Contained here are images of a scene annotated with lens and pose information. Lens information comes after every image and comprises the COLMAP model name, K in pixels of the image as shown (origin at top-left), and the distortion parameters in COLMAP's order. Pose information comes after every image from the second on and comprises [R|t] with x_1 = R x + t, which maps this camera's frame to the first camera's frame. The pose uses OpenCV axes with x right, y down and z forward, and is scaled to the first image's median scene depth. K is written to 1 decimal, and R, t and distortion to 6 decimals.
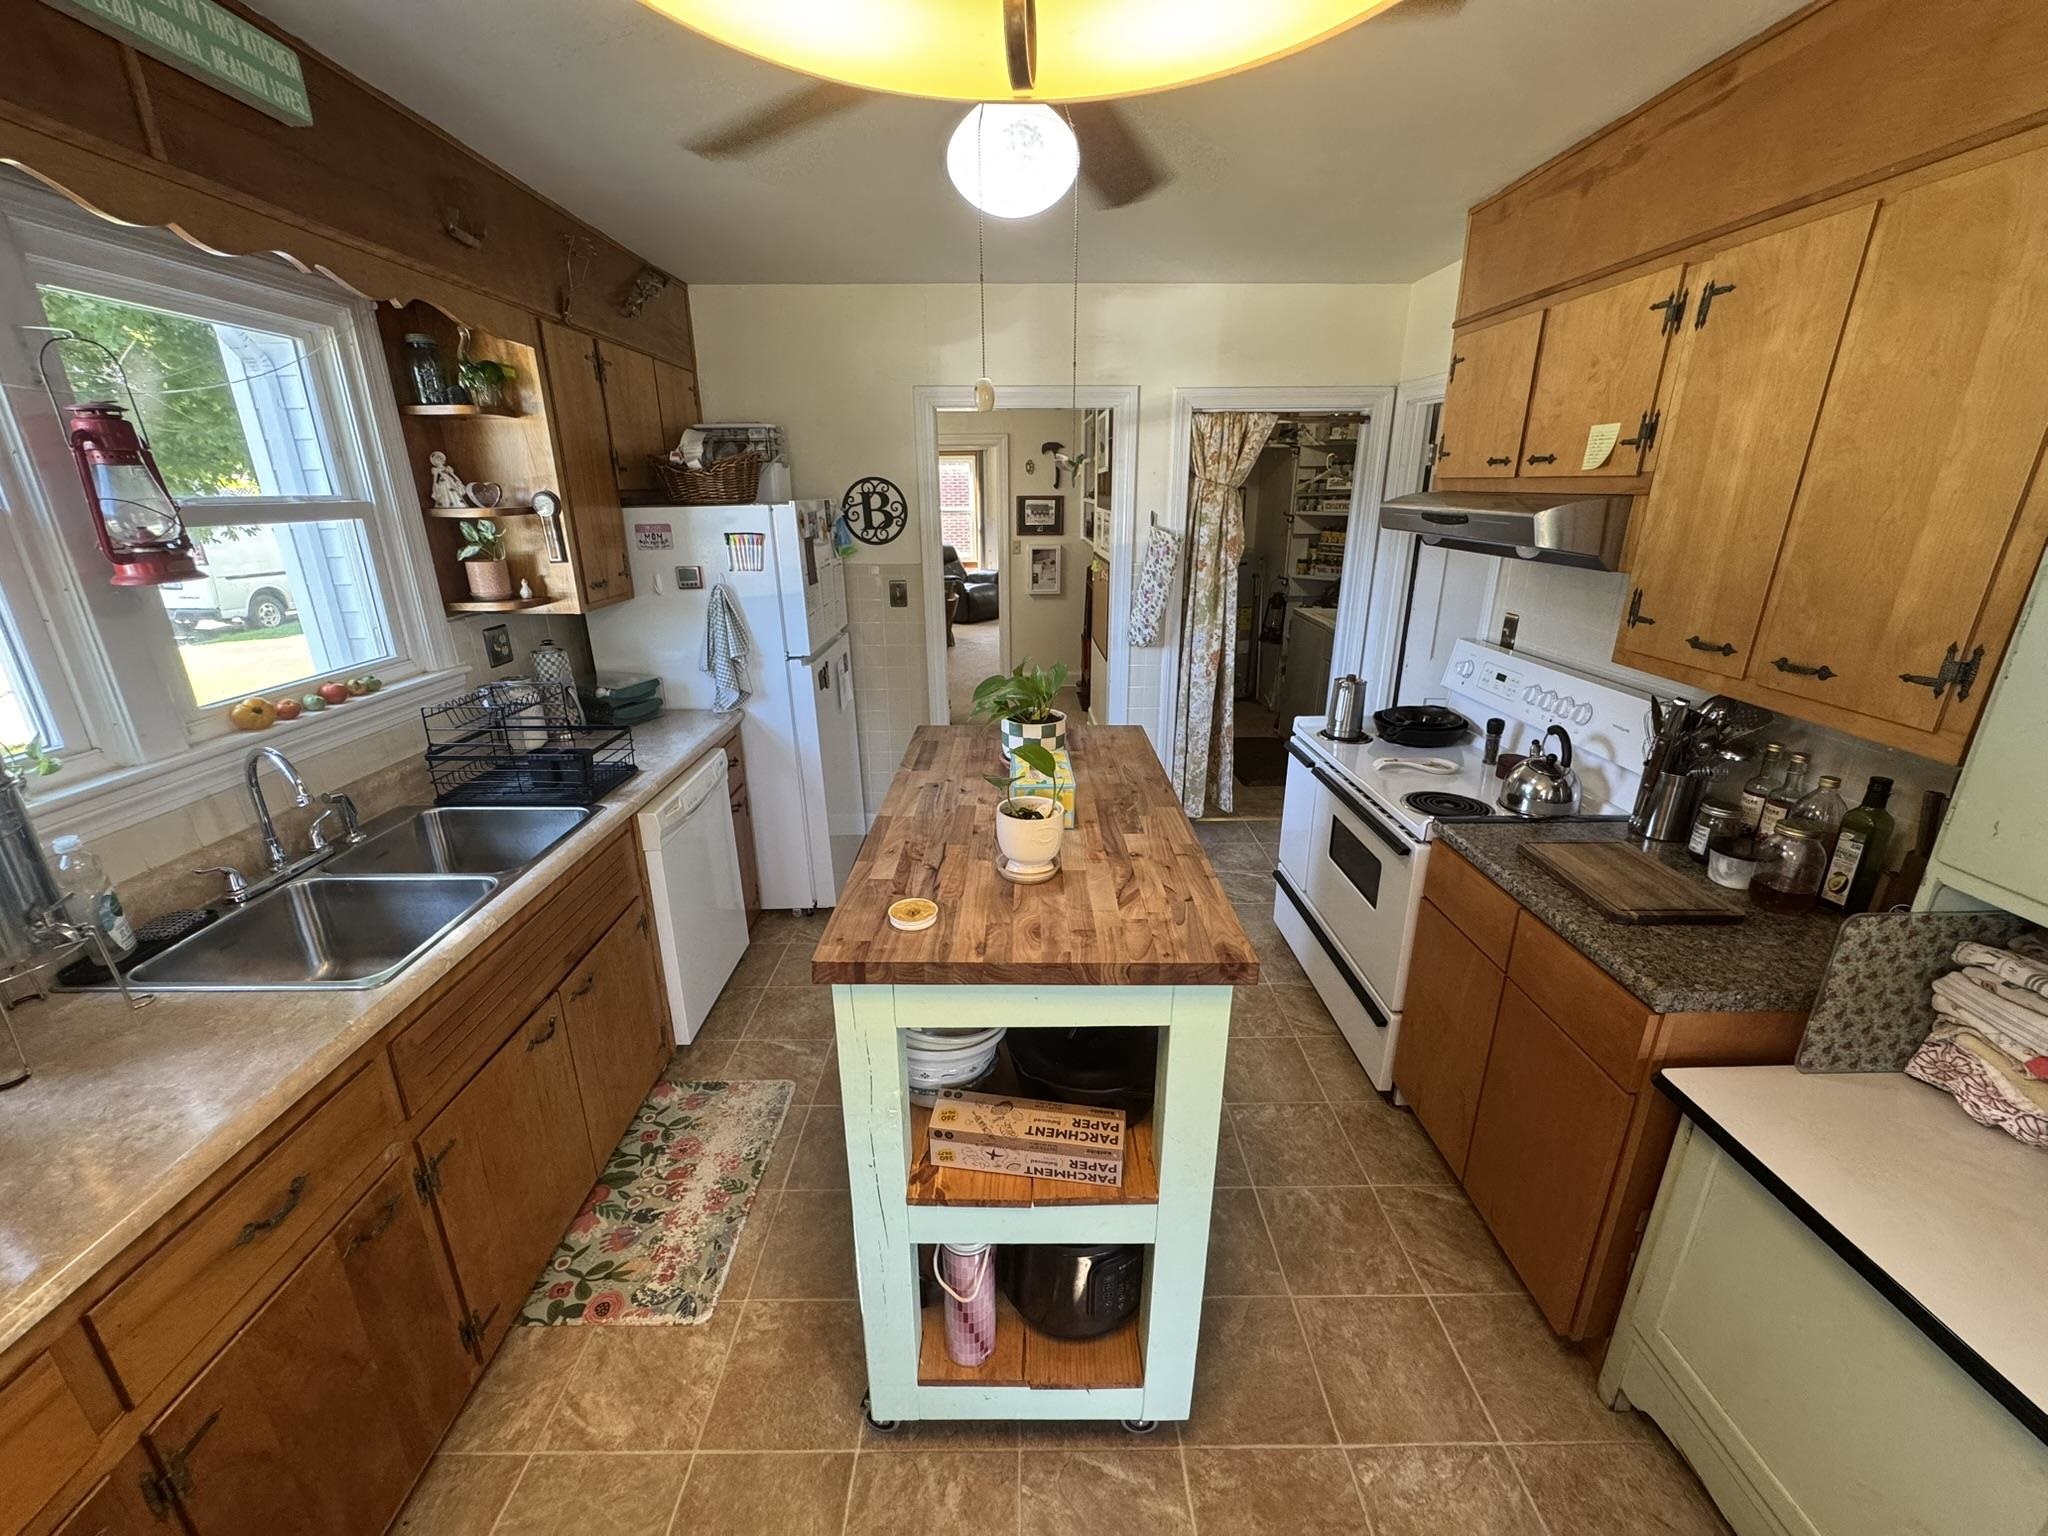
lens RADIAL K [[828.2, 0, 1036.2], [0, 828.2, 769.3], [0, 0, 1]] dist [-0.000999, 0.000919]
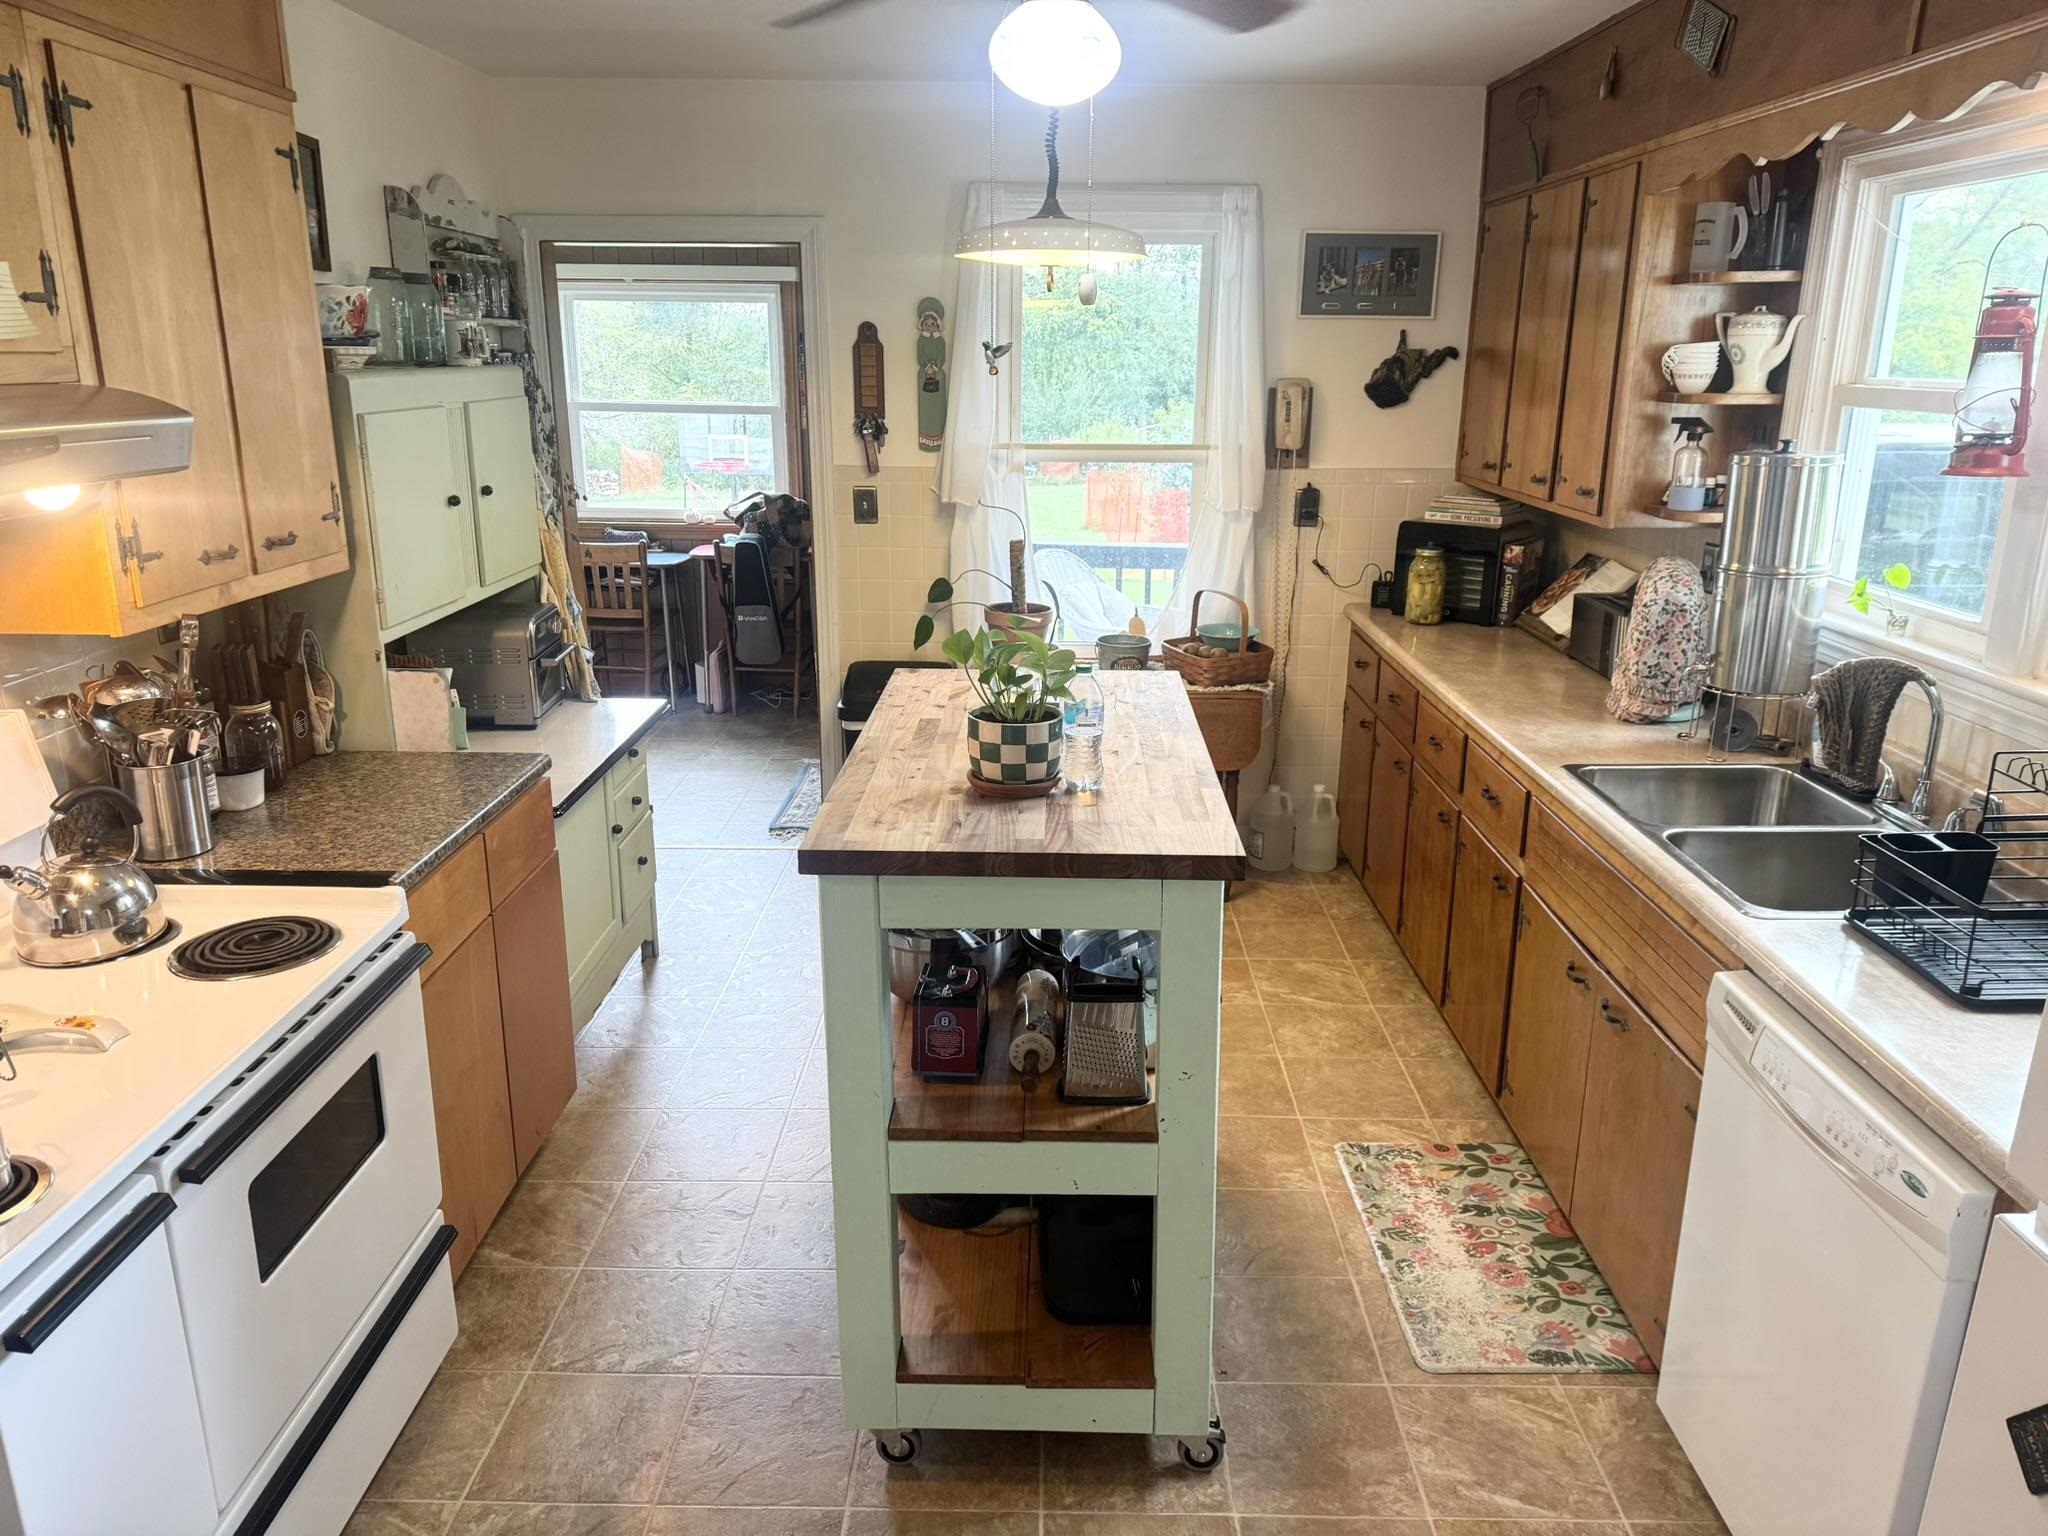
lens RADIAL K [[1450.9, 0, 1024.0], [0, 1450.9, 768.0], [0, 0, 1]] dist [0.101238, -0.168800]
pose [[-0.999672, -0.014355, 0.021204, -0.027814], [0.000482, 0.817385, 0.576091, -0.592063], [-0.025602, 0.575912, -0.817110, 1.684316]]
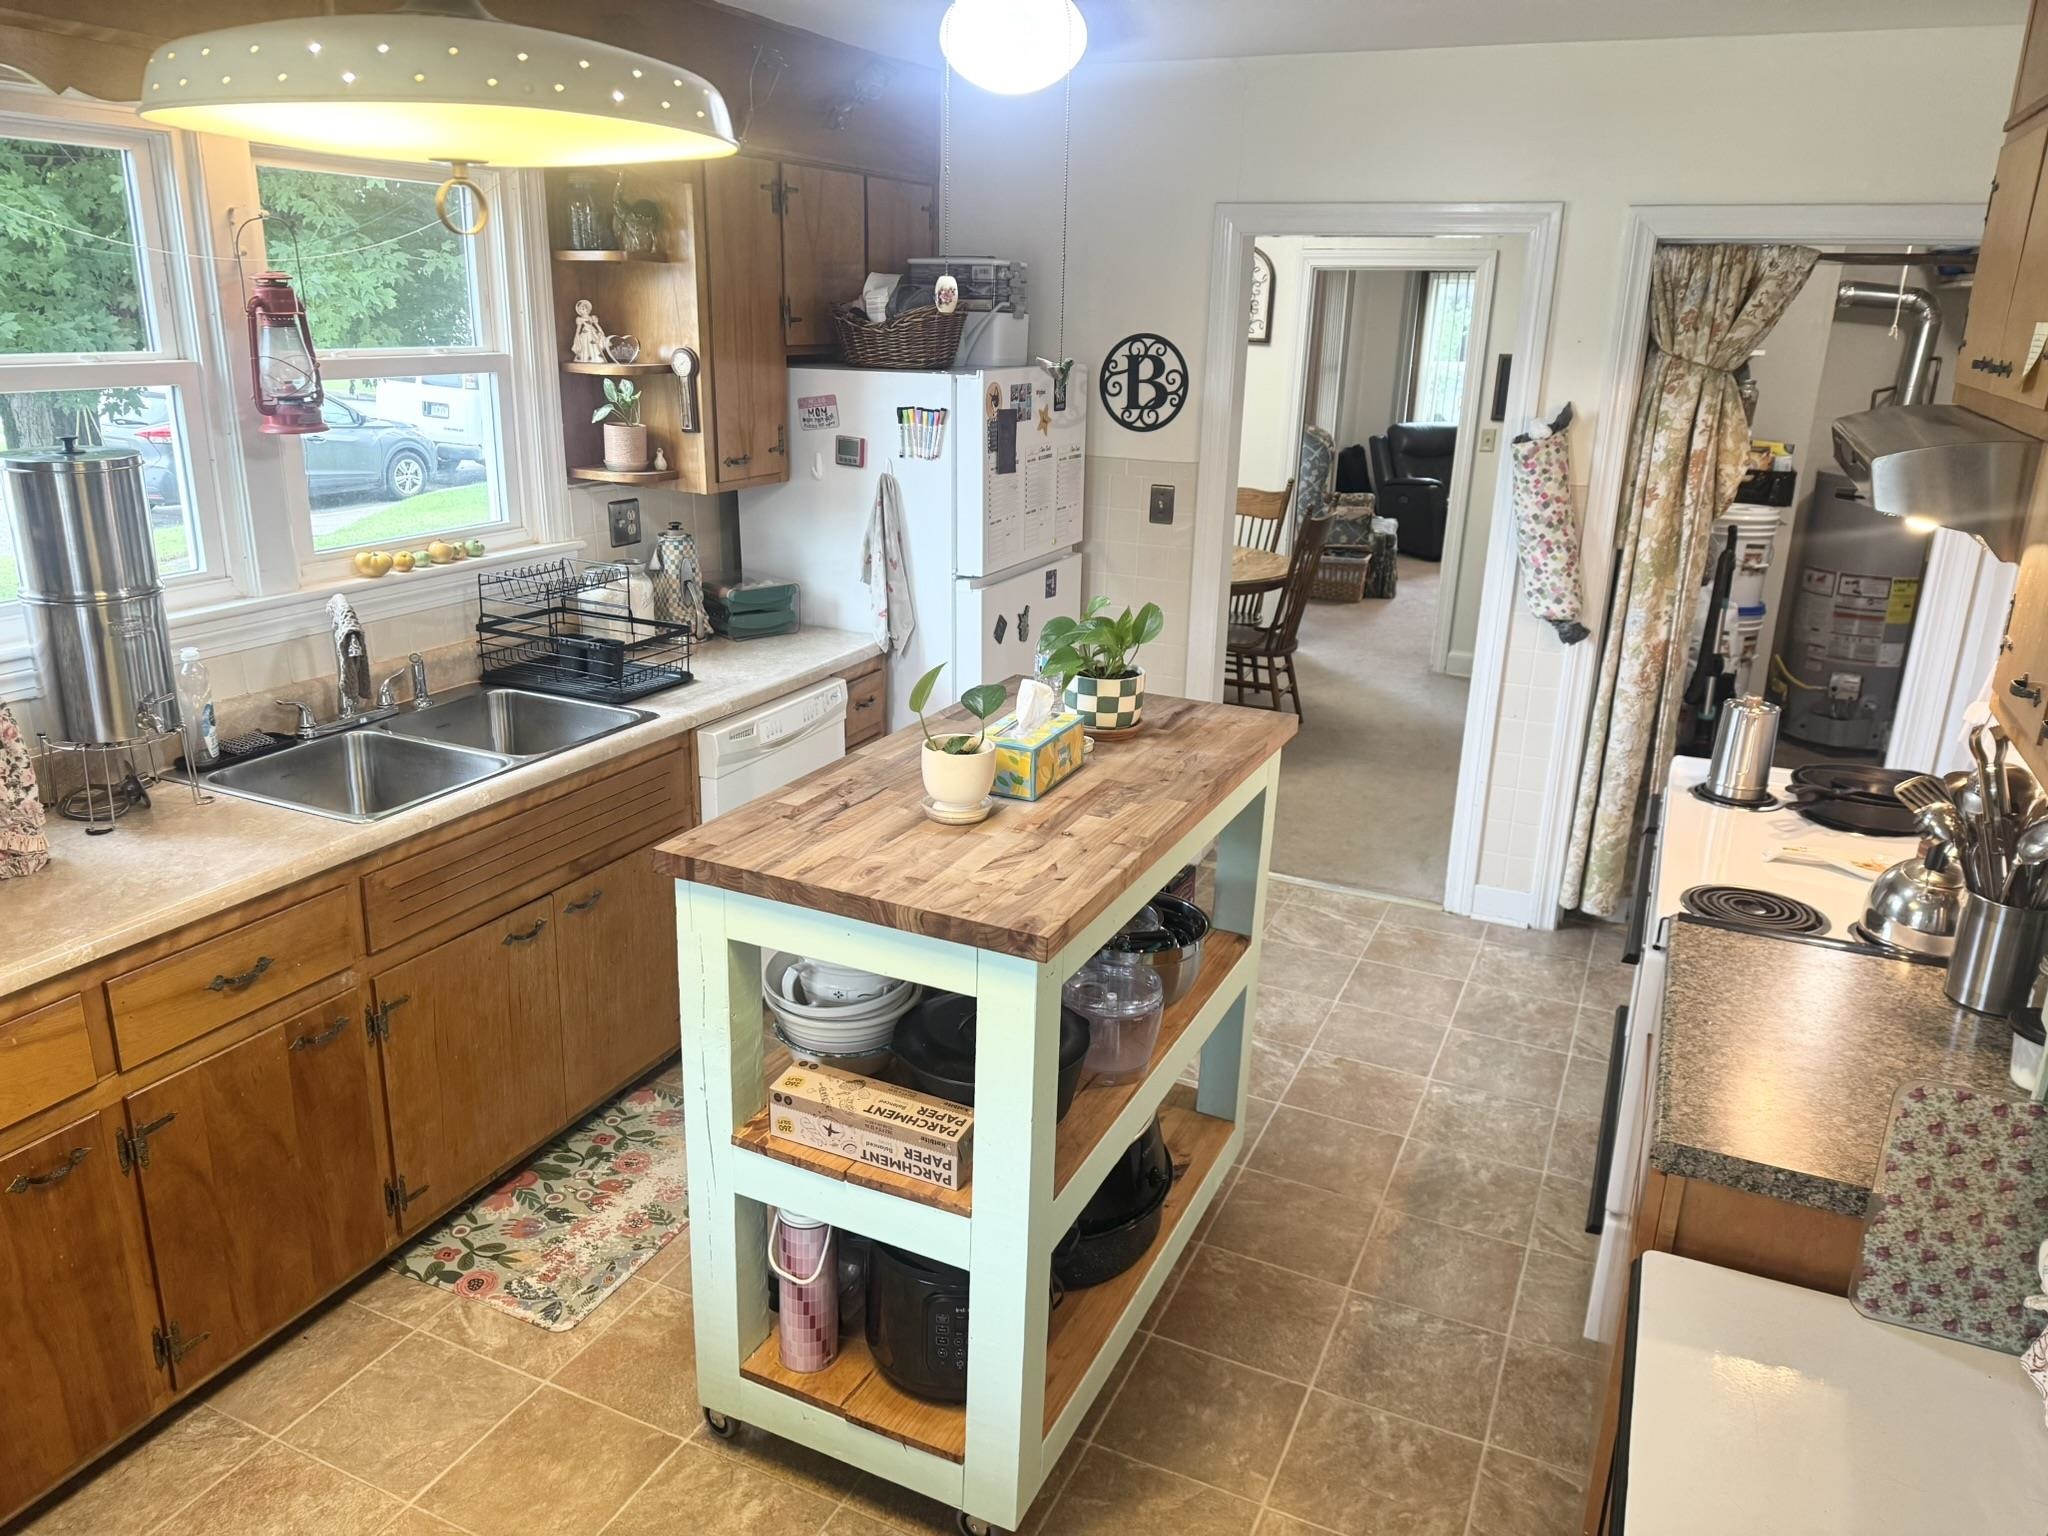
lens RADIAL K [[1450.9, 0, 1024.0], [0, 1450.9, 768.0], [0, 0, 1]] dist [0.101238, -0.168800]
pose [[0.903064, 0.156633, -0.399927, 0.423194], [-0.166944, 0.985924, 0.009169, 0.020159], [0.395733, 0.058485, 0.916501, -0.237797]]
